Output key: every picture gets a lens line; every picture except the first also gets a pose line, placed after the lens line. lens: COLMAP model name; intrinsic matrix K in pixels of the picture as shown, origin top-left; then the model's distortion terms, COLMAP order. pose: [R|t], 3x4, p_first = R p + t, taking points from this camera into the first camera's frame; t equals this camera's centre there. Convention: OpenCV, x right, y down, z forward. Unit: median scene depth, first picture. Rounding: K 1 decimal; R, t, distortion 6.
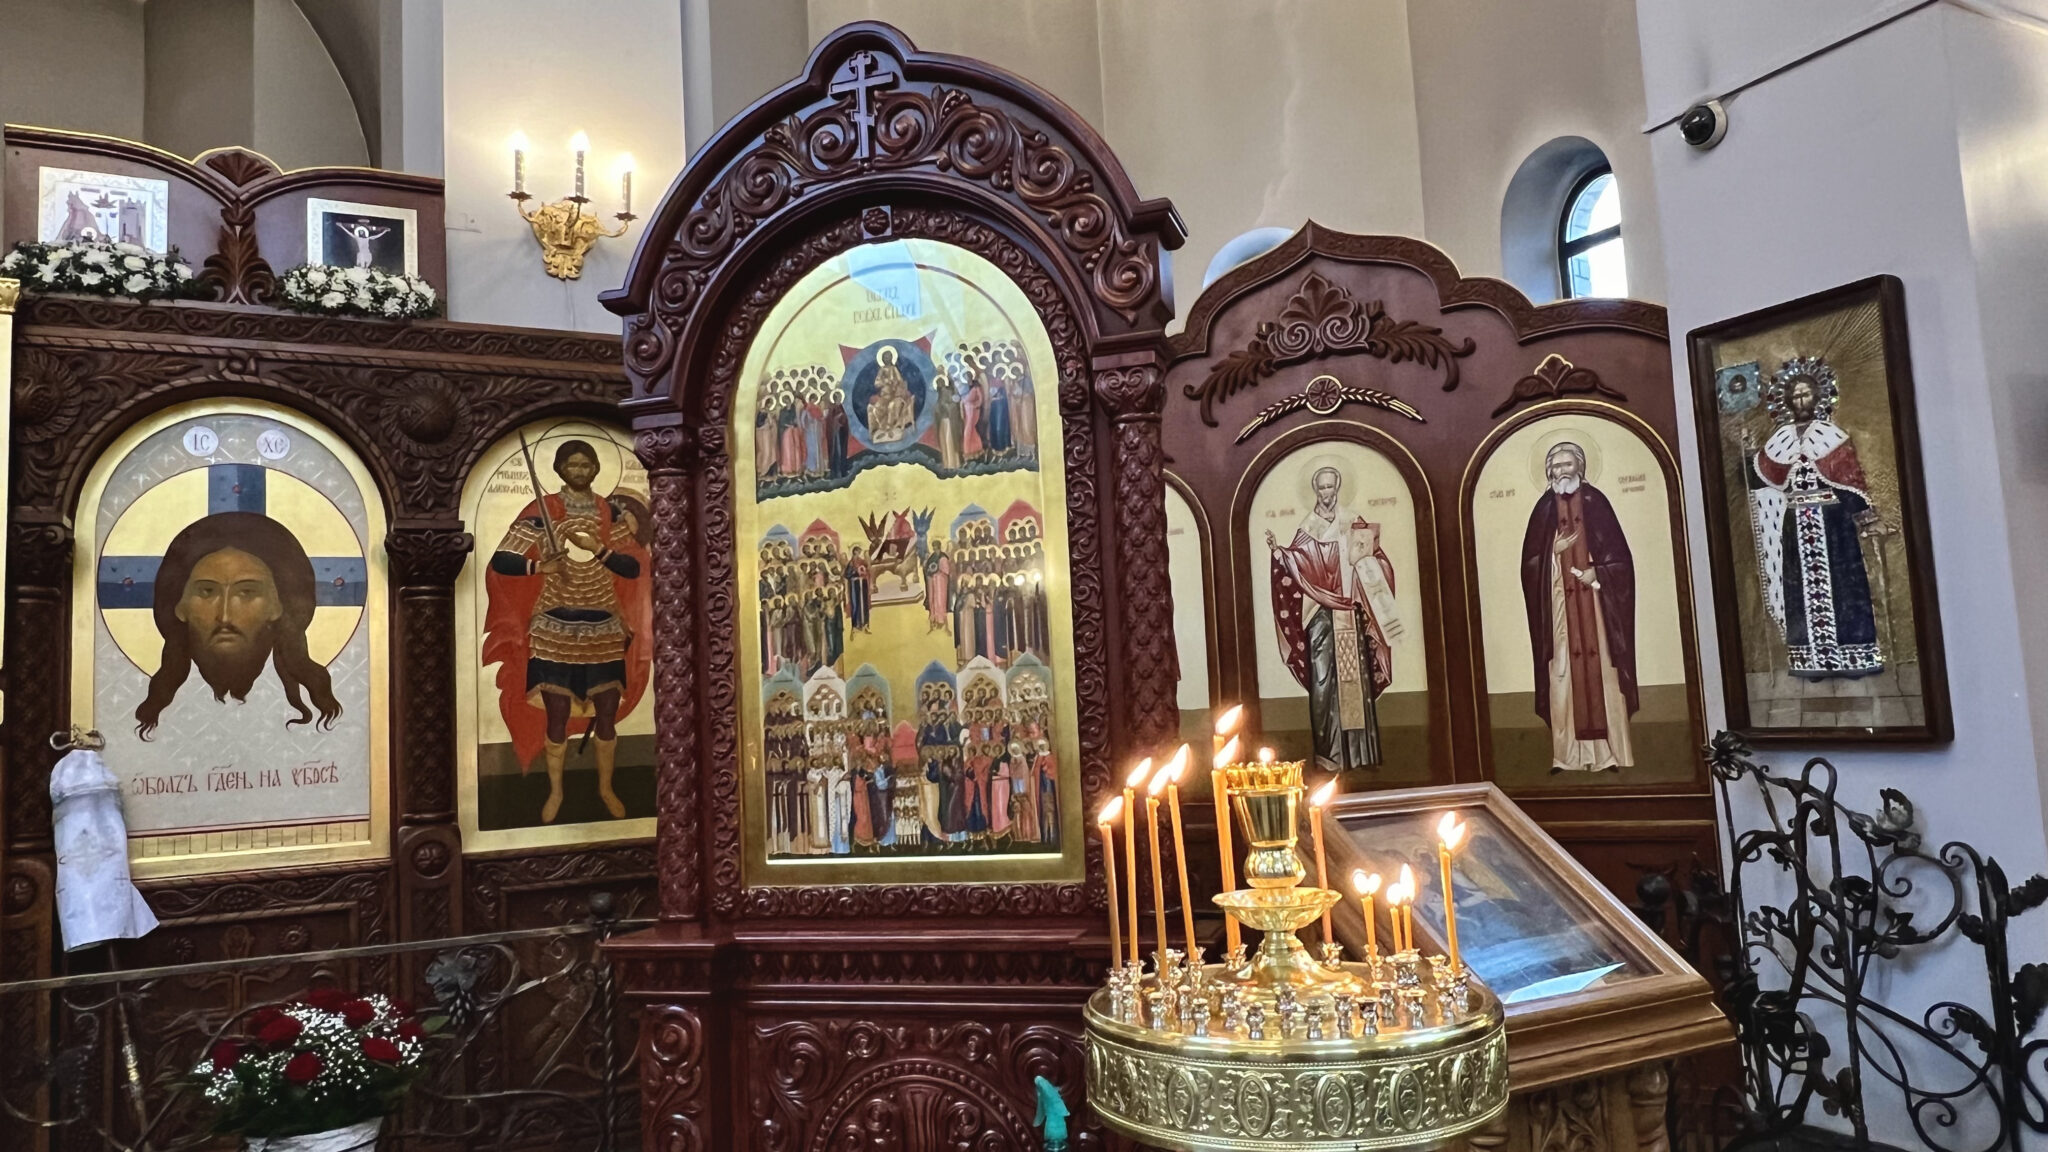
lens RADIAL K [[1402.8, 0, 1002.2], [0, 1402.8, 575.4], [0, 0, 1]] dist [-0.007342, 0.011539]
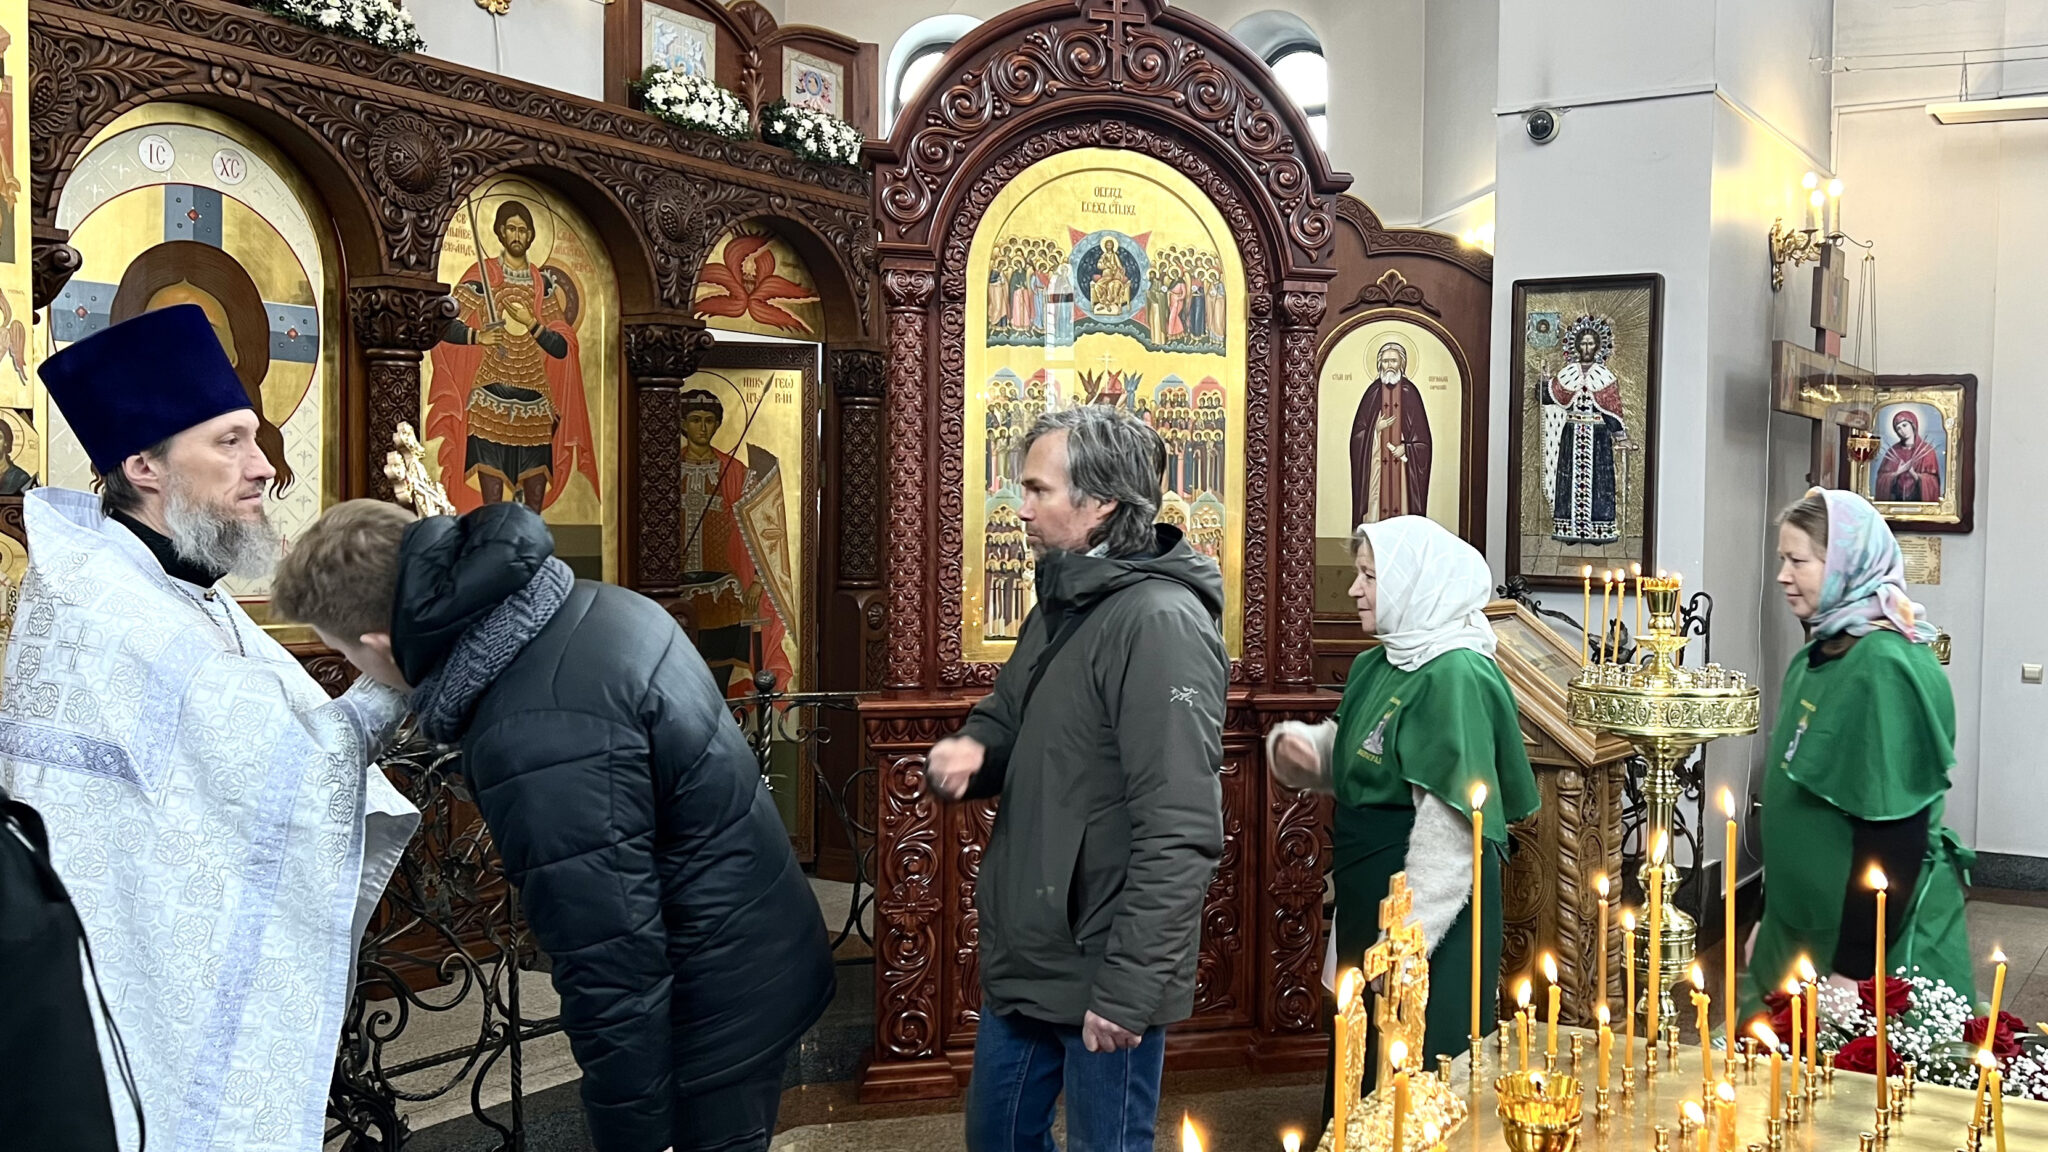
lens RADIAL K [[1825.9, 0, 1238.6], [0, 1825.9, 567.7], [0, 0, 1]] dist [0.059641, -0.073202]
pose [[0.835073, 0.051651, 0.547710, -0.847200], [-0.114352, 0.990135, 0.080975, -0.016384], [-0.538124, -0.130252, 0.832741, -0.444473]]
